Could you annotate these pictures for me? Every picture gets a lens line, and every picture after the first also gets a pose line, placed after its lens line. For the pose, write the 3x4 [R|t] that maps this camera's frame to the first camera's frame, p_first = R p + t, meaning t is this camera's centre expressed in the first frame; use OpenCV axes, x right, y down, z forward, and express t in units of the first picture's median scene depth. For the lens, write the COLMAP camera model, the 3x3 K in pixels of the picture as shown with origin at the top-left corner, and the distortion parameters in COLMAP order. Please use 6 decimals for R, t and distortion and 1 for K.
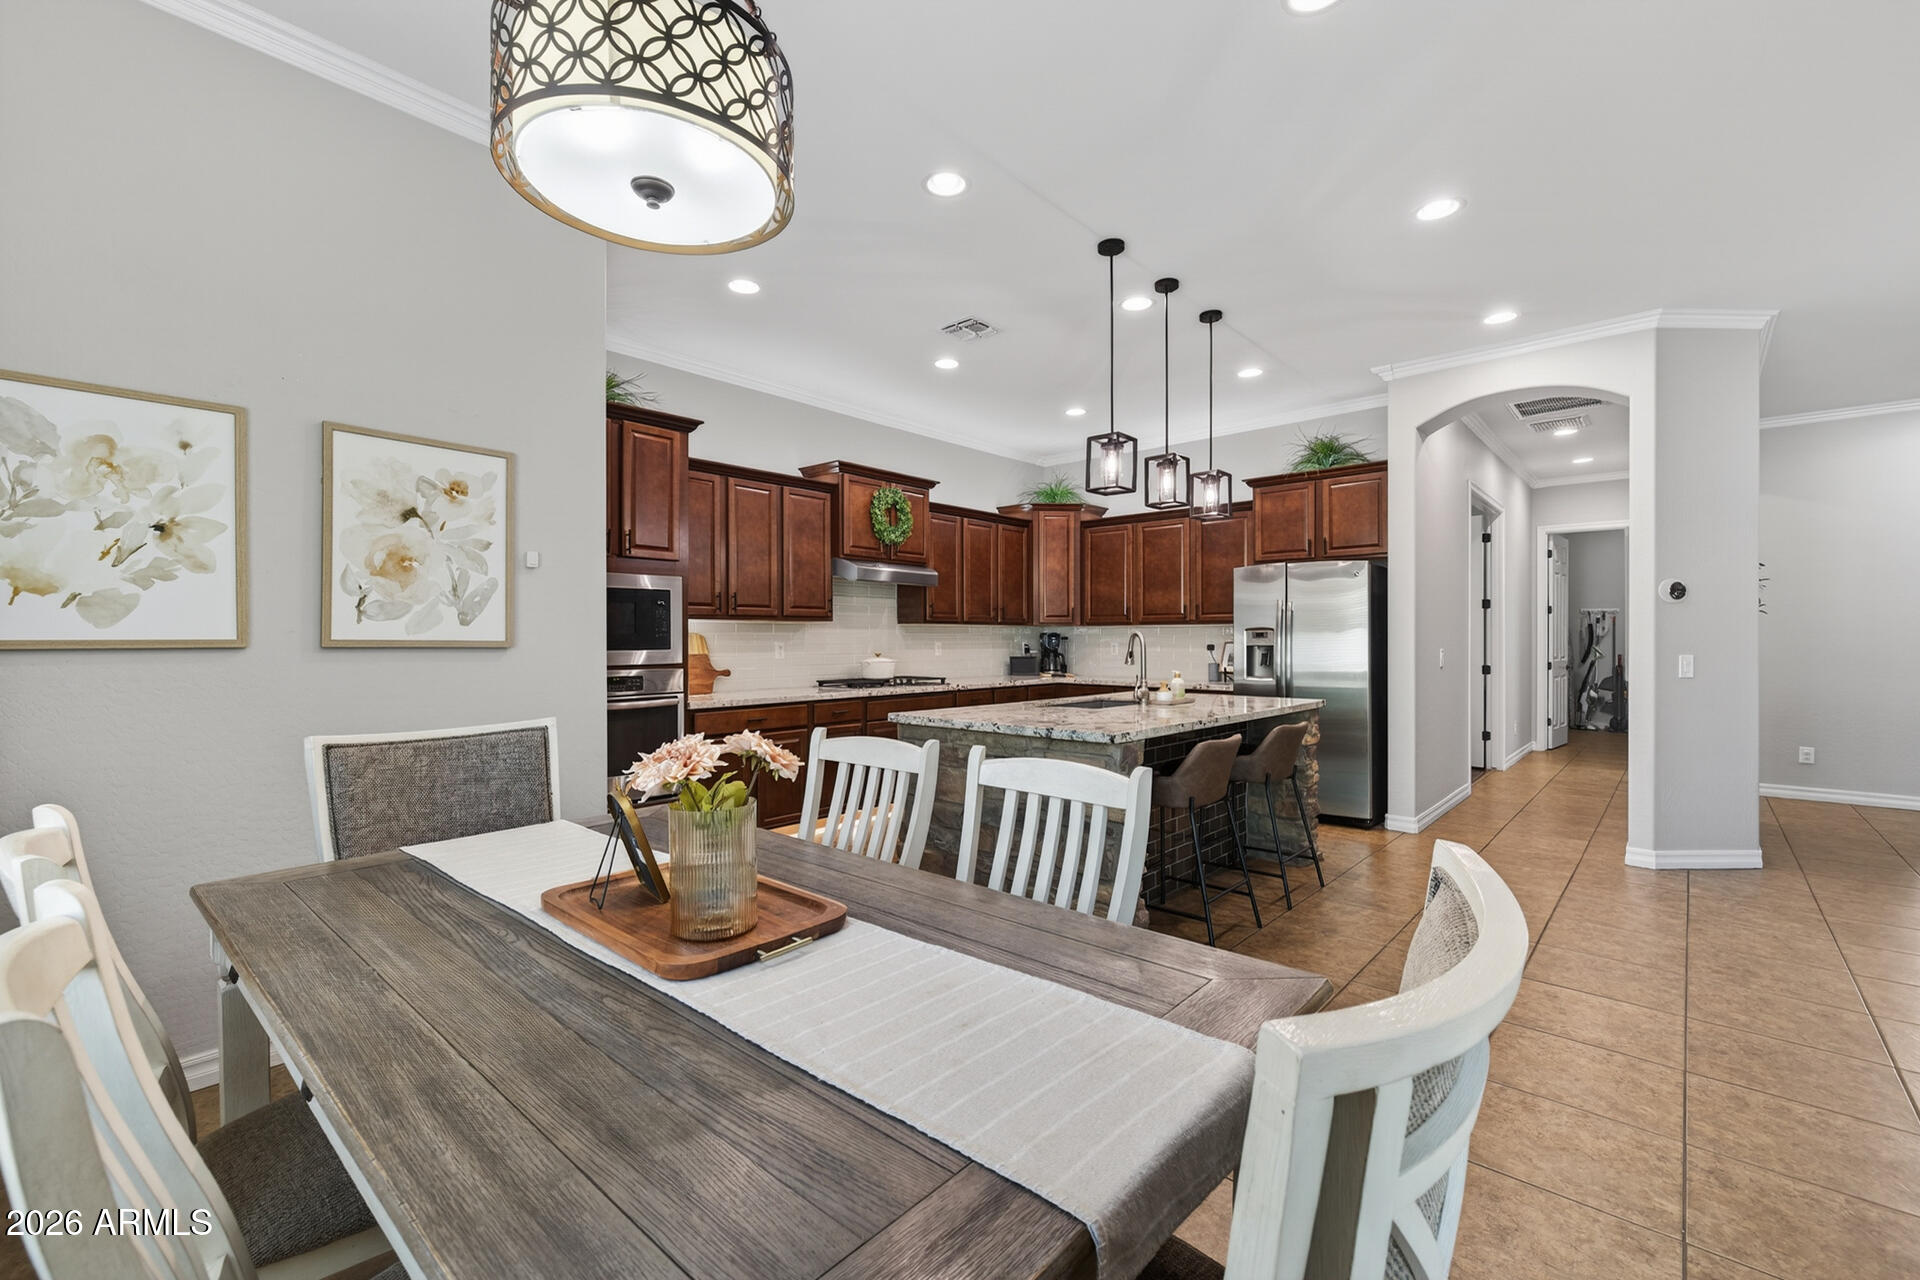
lens RADIAL K [[813.8, 0, 947.7], [0, 813.8, 632.7], [0, 0, 1]] dist [0.003856, 0.001512]
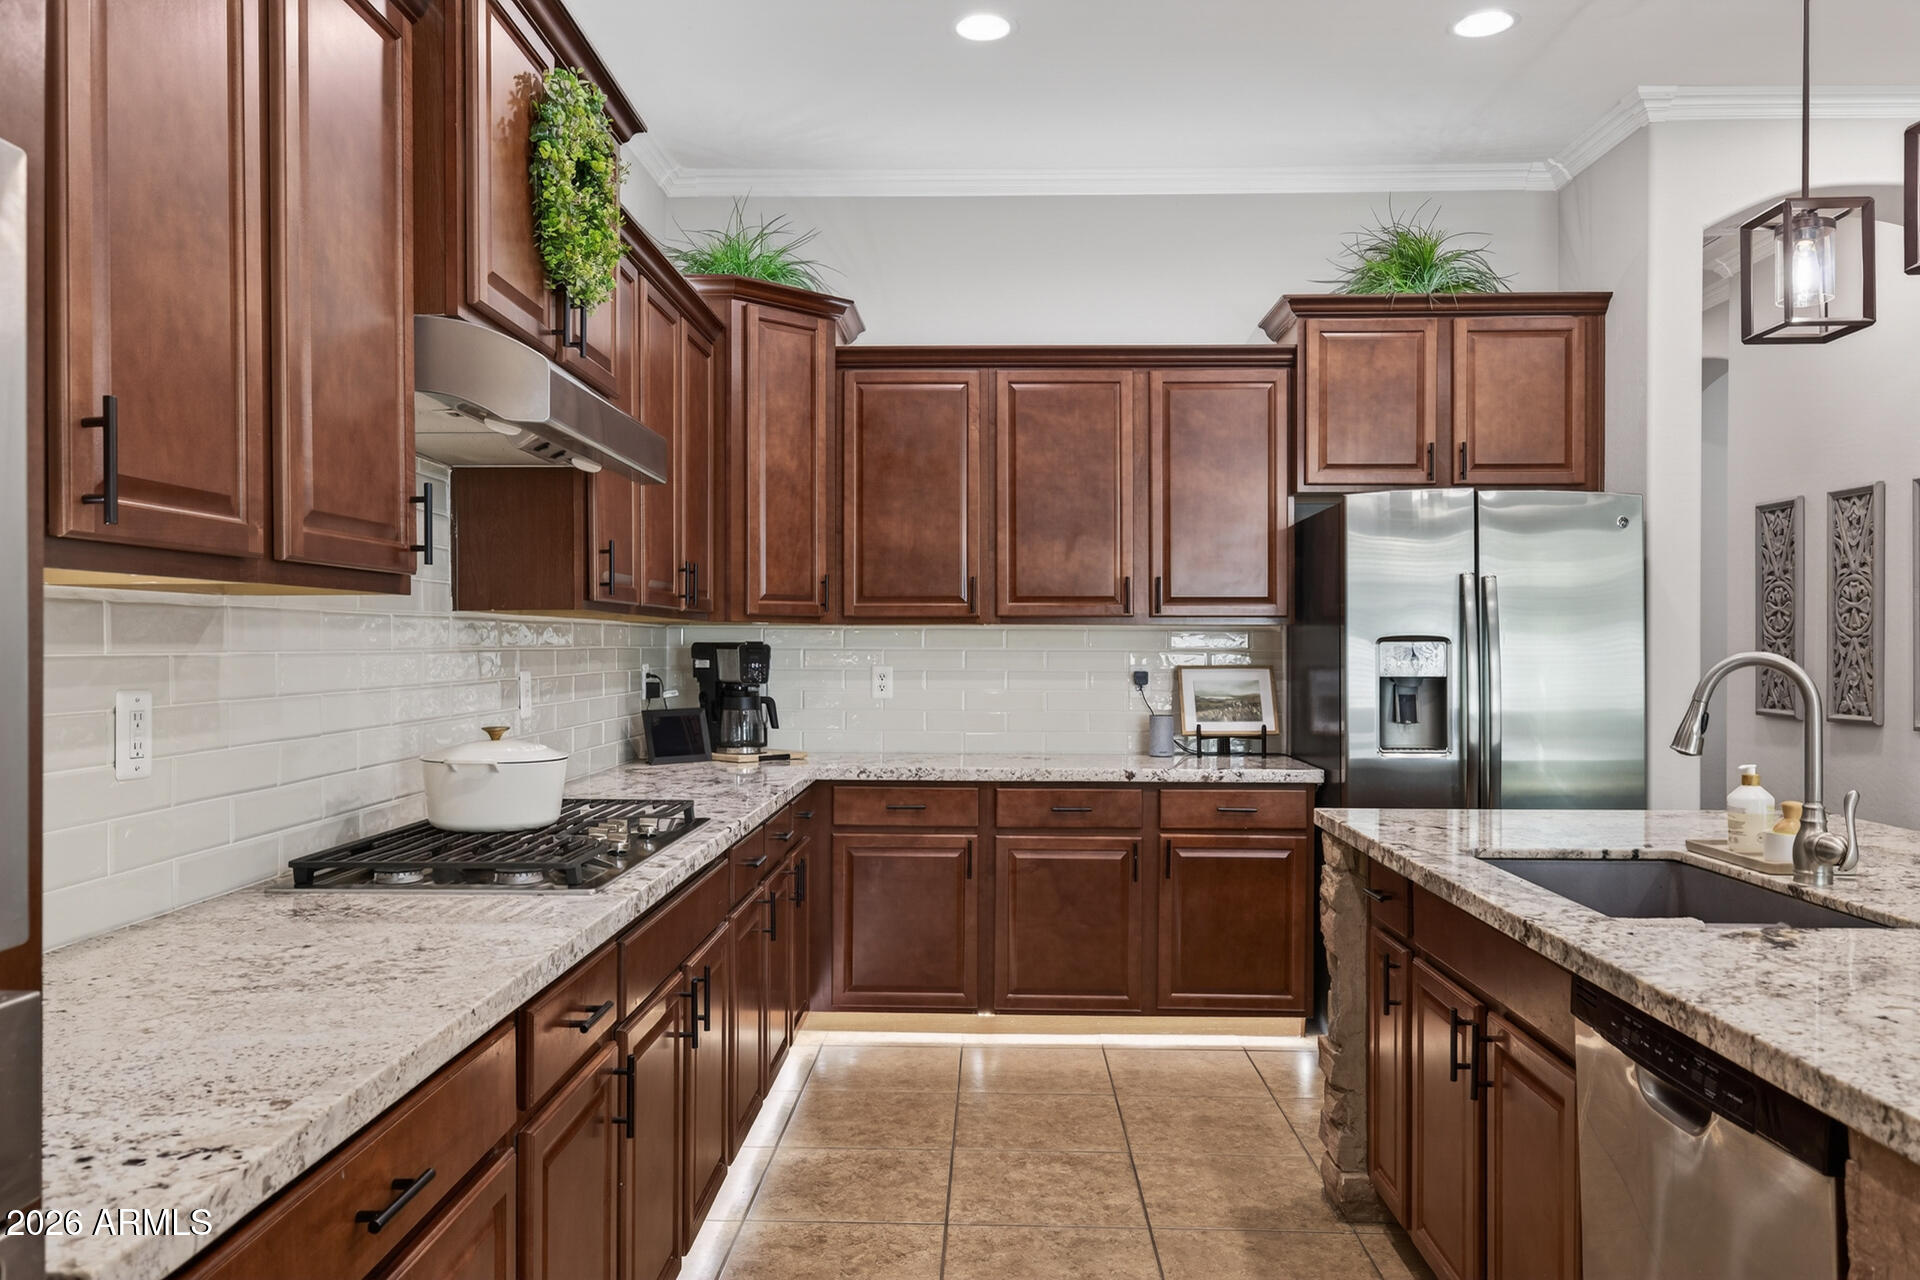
lens RADIAL K [[1379.6, 0, 951.9], [0, 1379.6, 646.4], [0, 0, 1]] dist [-0.014935, 0.006681]
pose [[0.752364, 0.000487, 0.658748, -0.280897], [-0.007488, 0.999941, 0.007814, -0.004301], [-0.658705, -0.010811, 0.752323, 0.618523]]
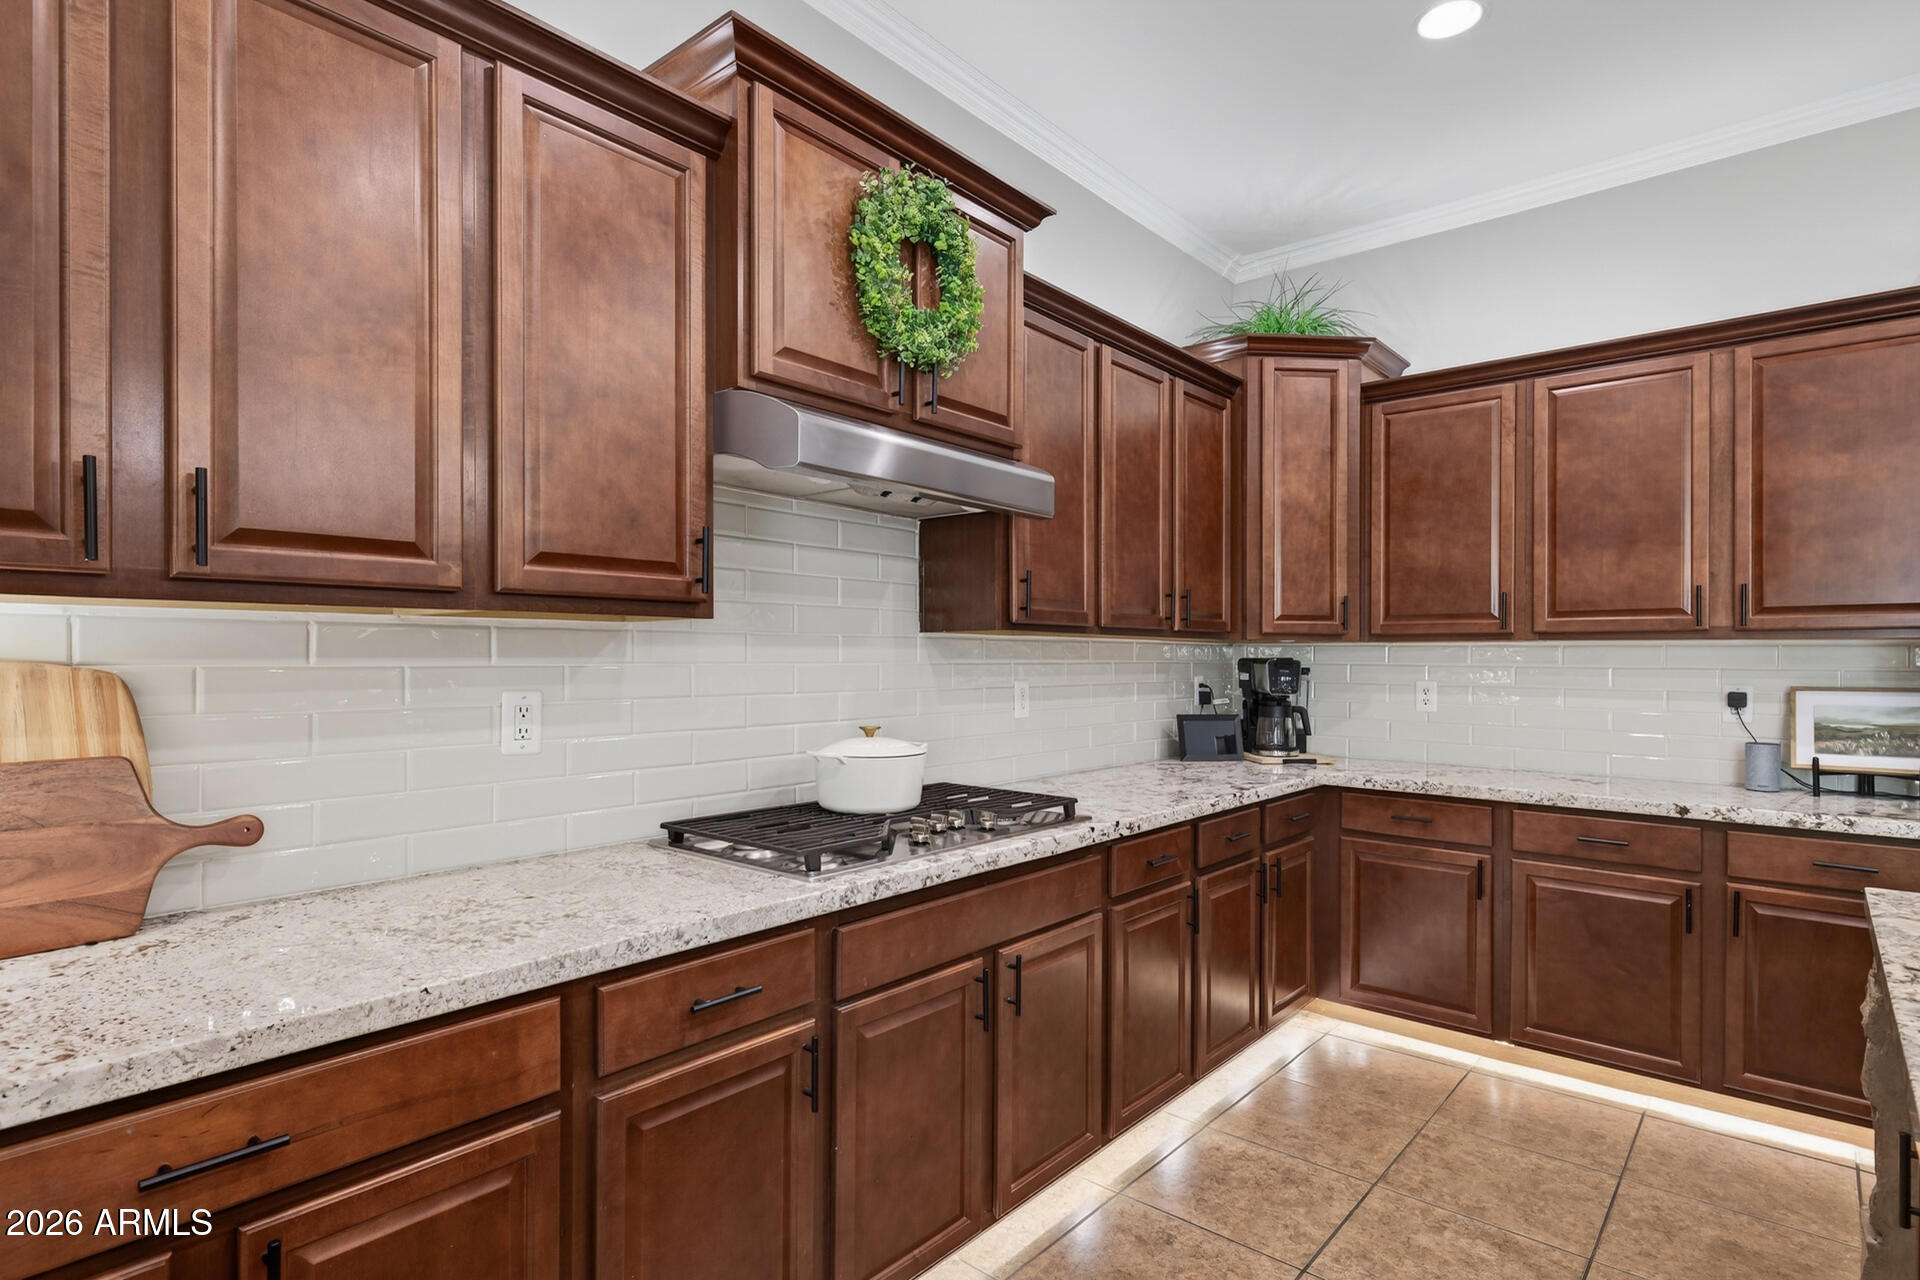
lens RADIAL K [[978.5, 0, 965.8], [0, 978.5, 653.7], [0, 0, 1]] dist [0.008644, -0.004190]
pose [[0.999207, 0.005237, 0.039464, -0.068520], [-0.005411, 0.999976, 0.004311, -0.004151], [-0.039440, -0.004522, 0.999212, 0.664518]]
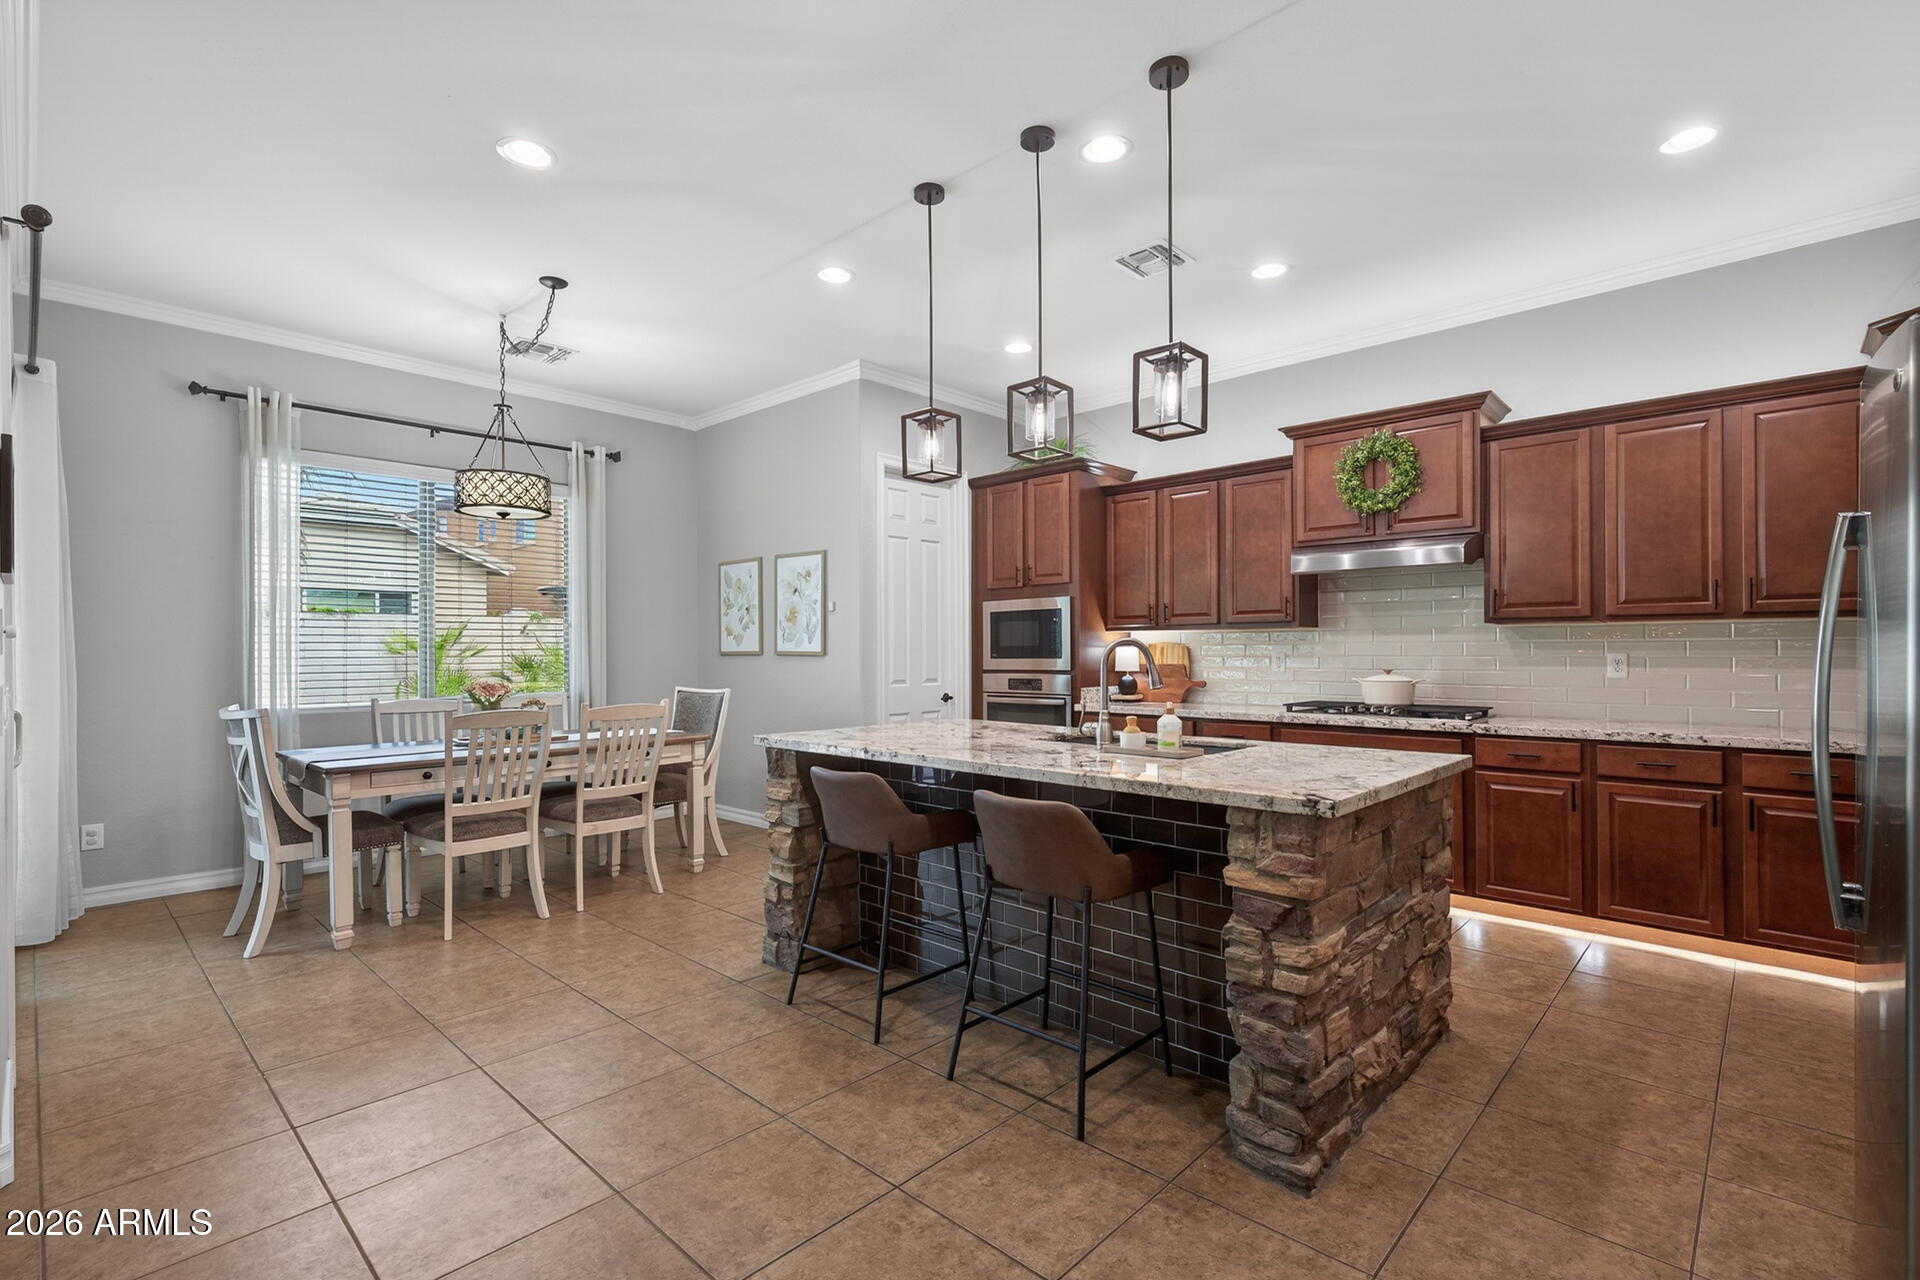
lens RADIAL K [[860.4, 0, 951.4], [0, 860.4, 652.8], [0, 0, 1]] dist [0.009697, -0.001076]
pose [[-0.016436, 0.002289, -0.999862, 0.718805], [0.010619, 0.999941, 0.002115, 0.006027], [0.999809, -0.010583, -0.016459, 0.672943]]
